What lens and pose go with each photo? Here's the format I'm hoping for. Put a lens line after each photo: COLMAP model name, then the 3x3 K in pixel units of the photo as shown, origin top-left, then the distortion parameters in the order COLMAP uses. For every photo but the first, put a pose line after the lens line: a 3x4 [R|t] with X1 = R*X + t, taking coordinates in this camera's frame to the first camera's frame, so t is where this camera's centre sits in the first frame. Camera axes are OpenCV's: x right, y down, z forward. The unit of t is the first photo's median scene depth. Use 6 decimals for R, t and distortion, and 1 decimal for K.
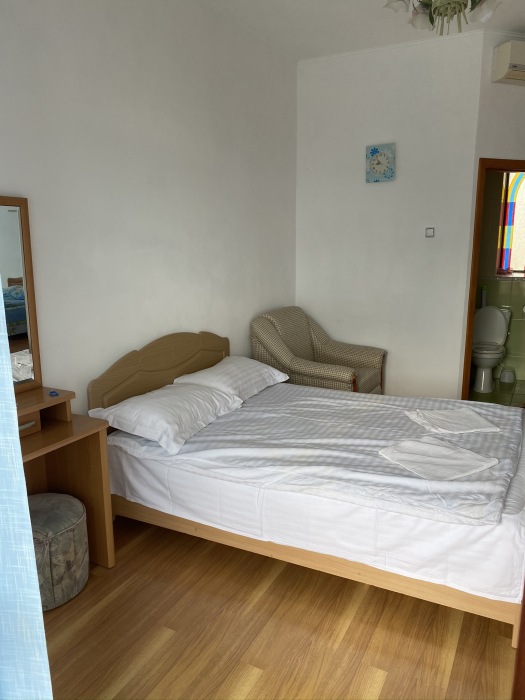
lens RADIAL K [[538.7, 0, 263.4], [0, 538.7, 350.0], [0, 0, 1]] dist [0.013800, -0.007940]
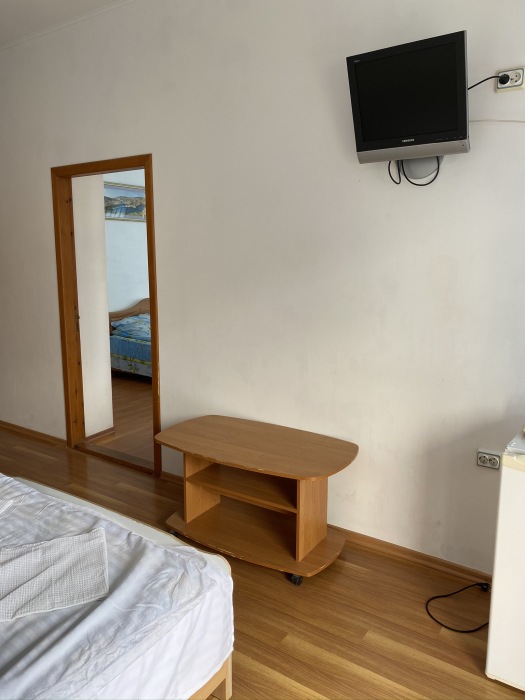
lens RADIAL K [[538.7, 0, 262.3], [0, 538.7, 351.0], [0, 0, 1]] dist [0.013800, -0.007940]
pose [[0.110545, -0.175968, 0.978169, -0.297767], [0.192349, 0.969381, 0.152649, -0.136769], [-0.975080, 0.171275, 0.141007, 0.656834]]
